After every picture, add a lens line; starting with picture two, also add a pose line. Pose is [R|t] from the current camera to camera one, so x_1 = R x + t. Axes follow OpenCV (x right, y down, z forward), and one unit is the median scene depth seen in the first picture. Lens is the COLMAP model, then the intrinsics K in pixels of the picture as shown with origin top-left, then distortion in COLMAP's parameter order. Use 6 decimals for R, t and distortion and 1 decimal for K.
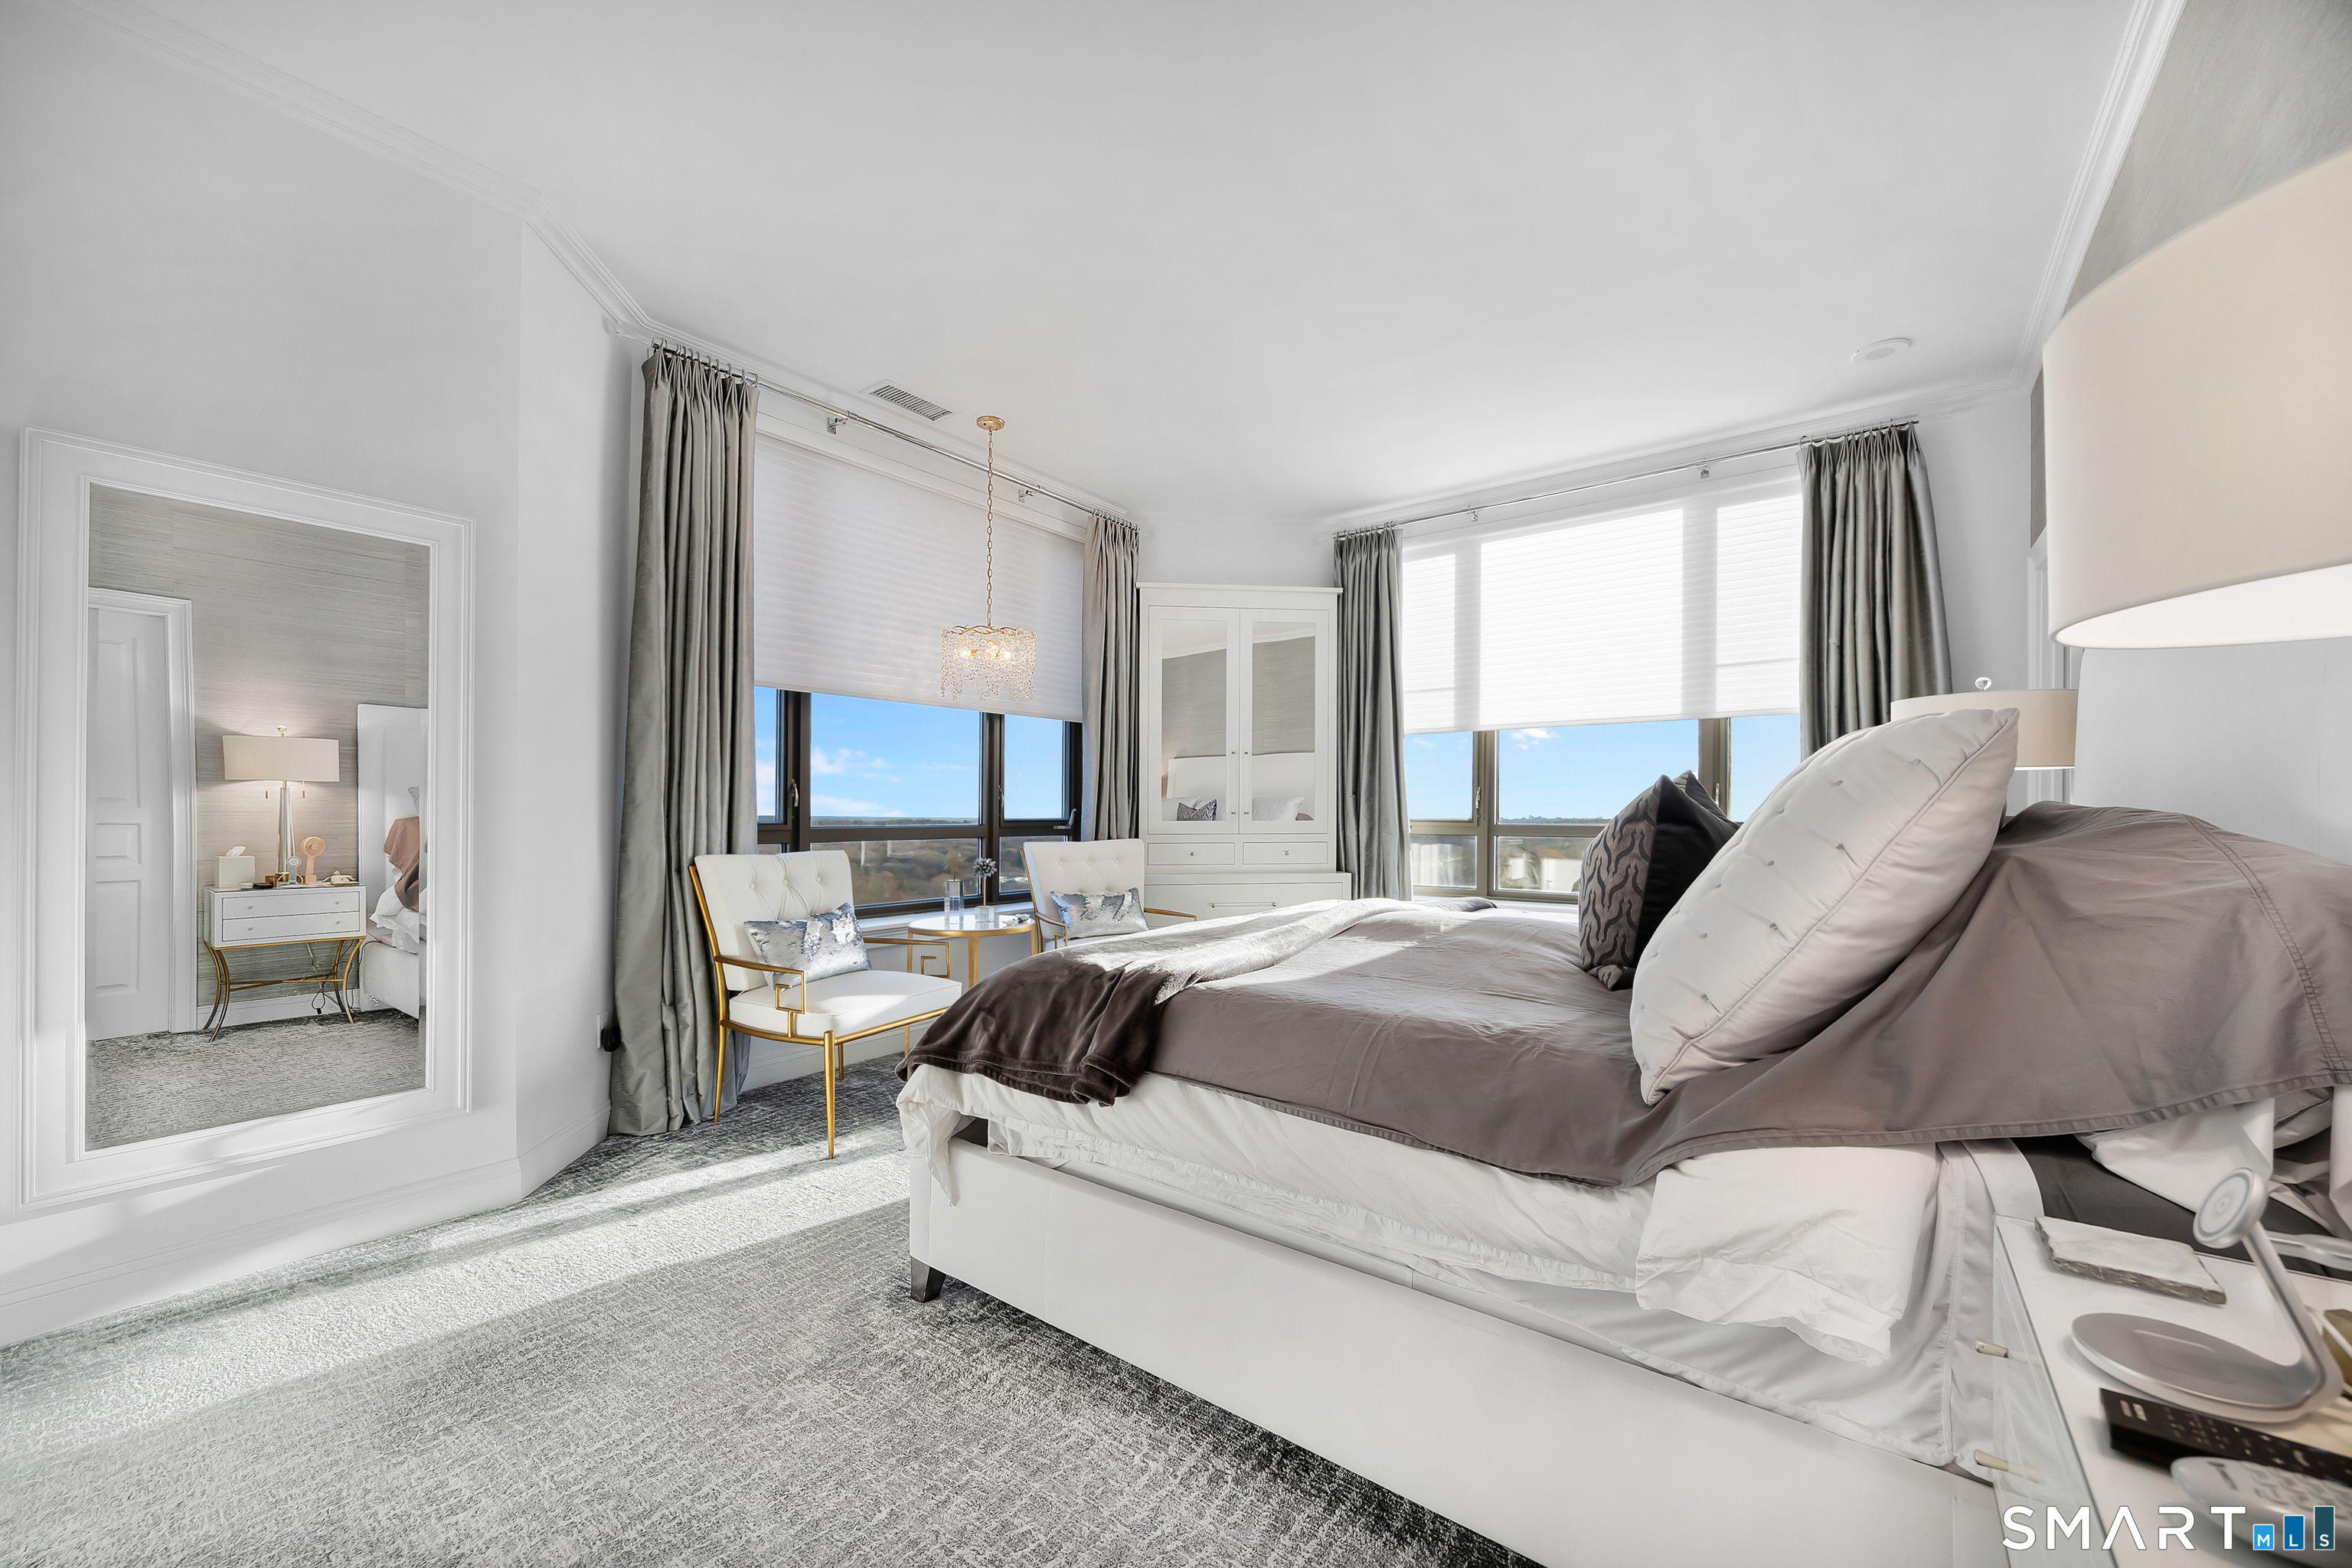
lens RADIAL K [[930.7, 0, 1172.6], [0, 930.7, 809.9], [0, 0, 1]] dist [0.011459, -0.000021]
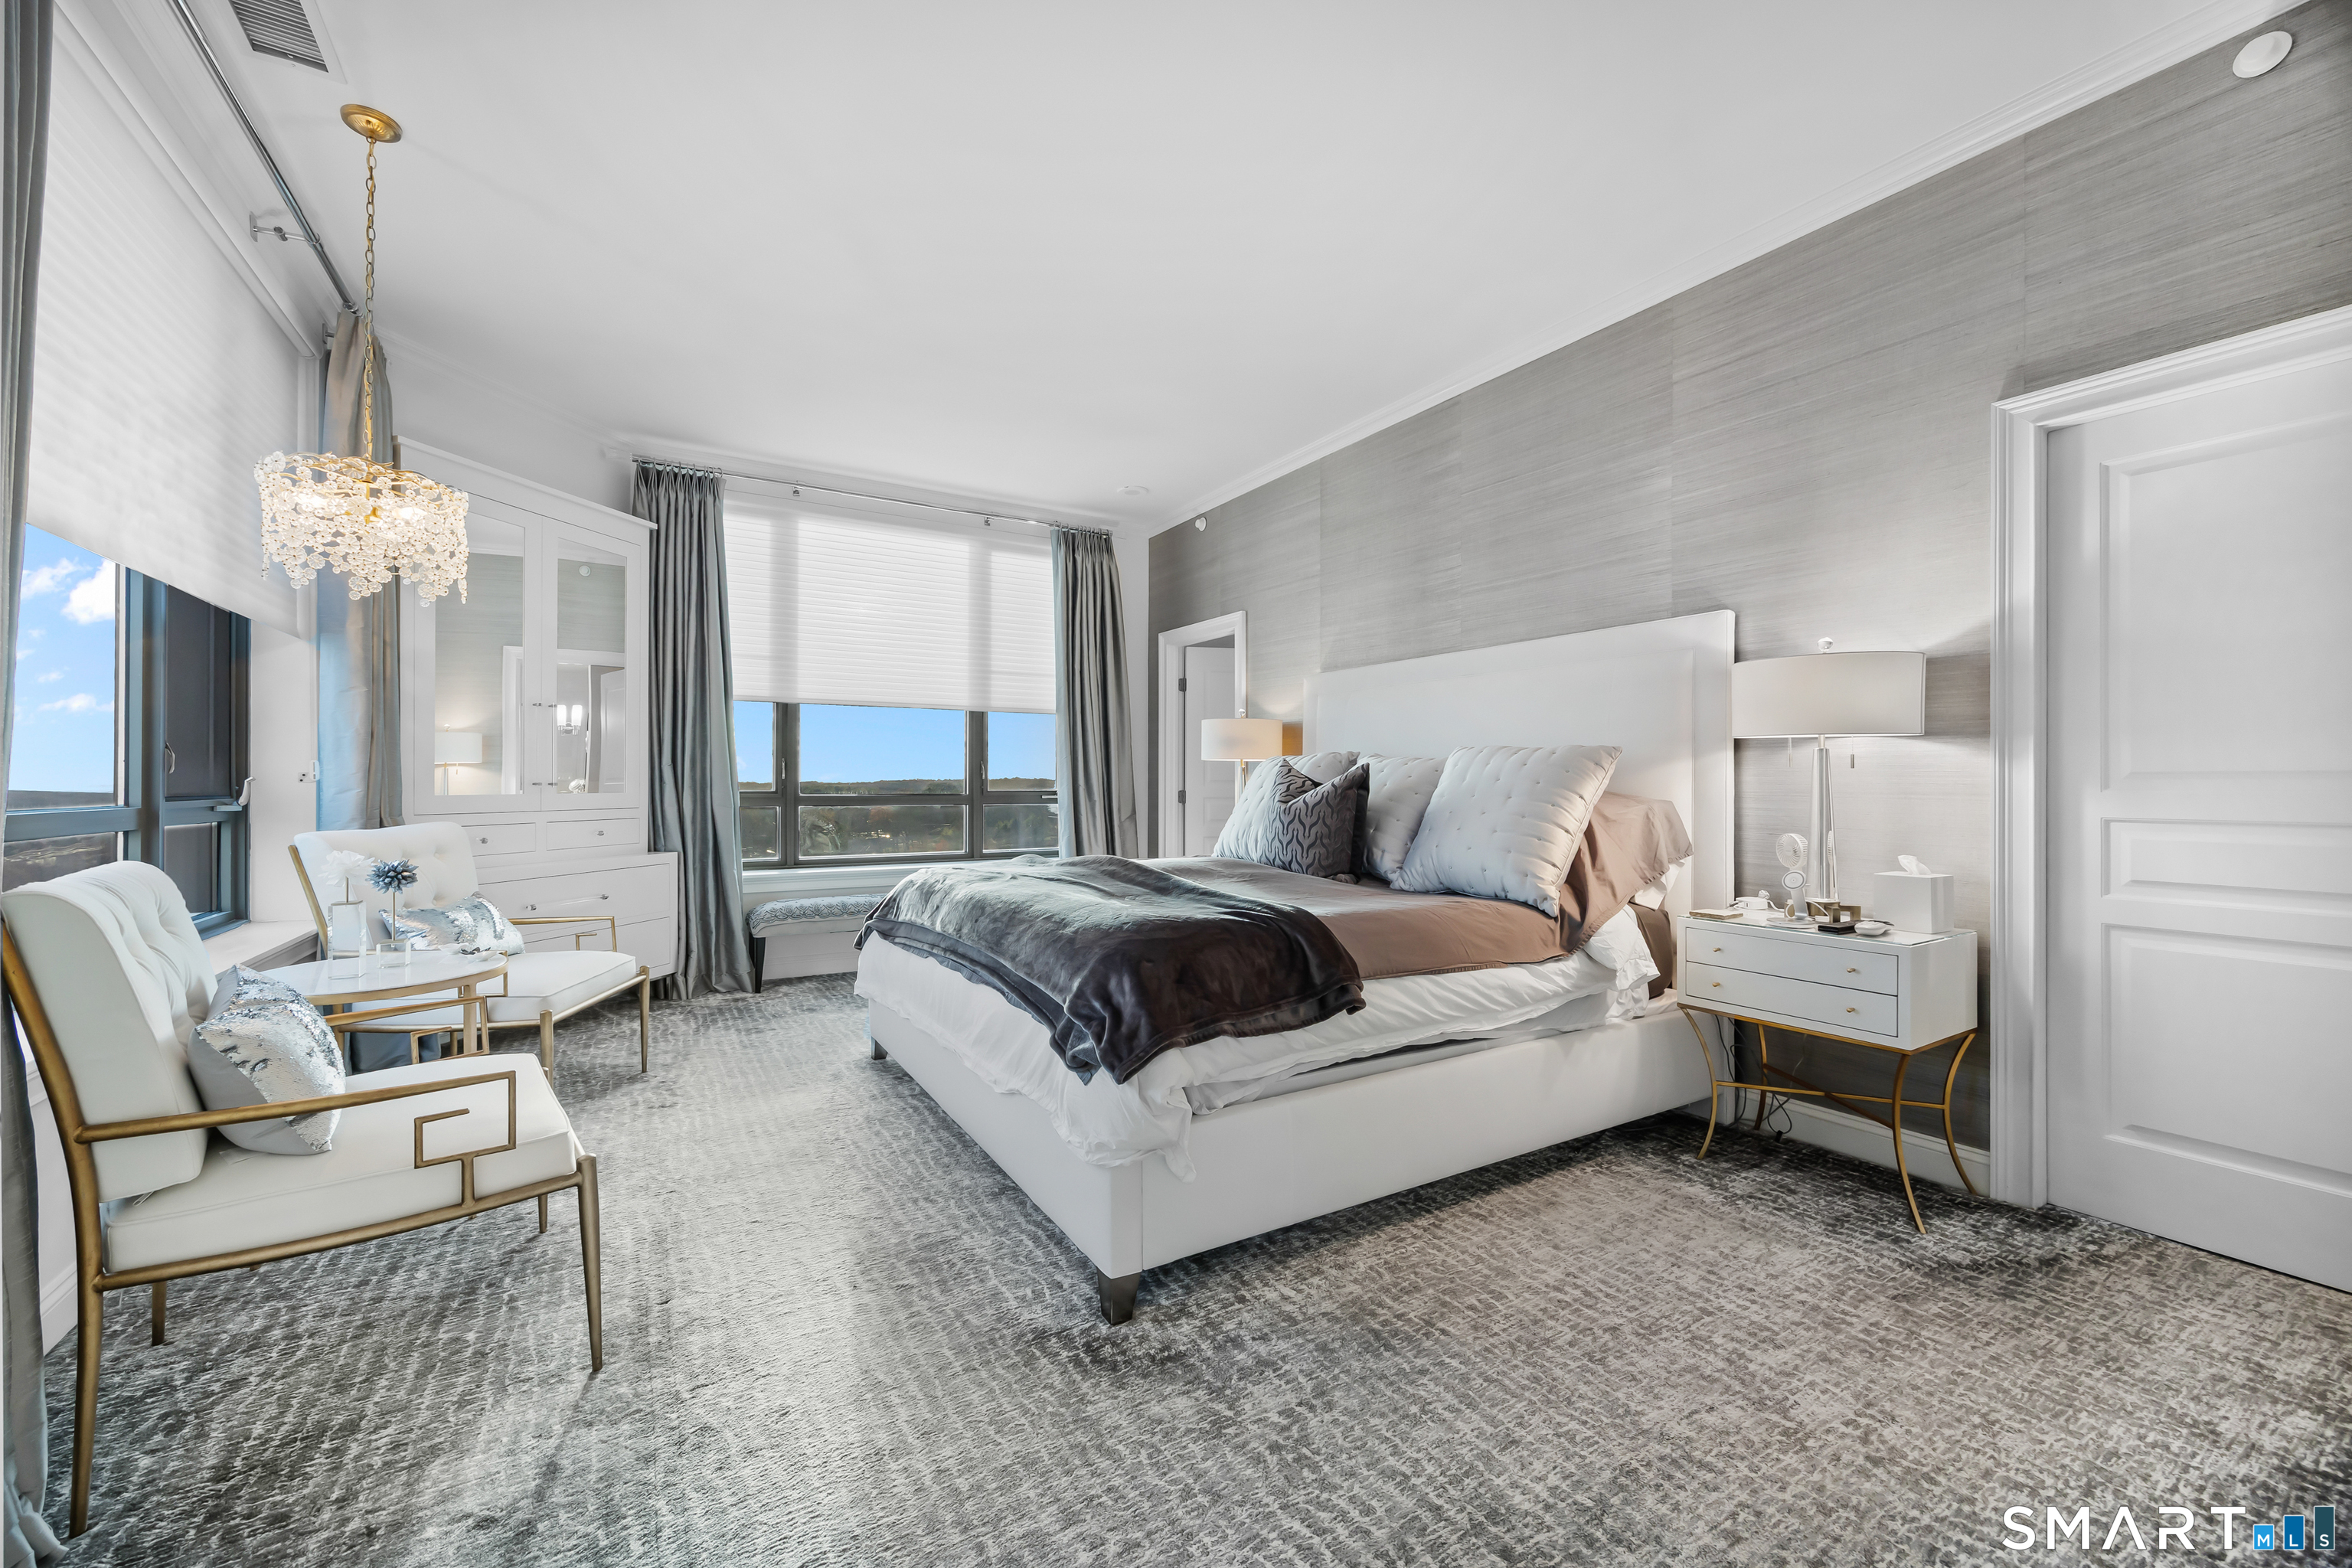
lens RADIAL K [[891.7, 0, 1172.7], [0, 891.7, 783.2], [0, 0, 1]] dist [-0.004145, -0.000189]
pose [[0.375535, -0.002521, 0.926805, -0.508753], [0.001616, 0.999997, 0.002066, 0.002426], [-0.926807, 0.000722, 0.375538, 0.307471]]
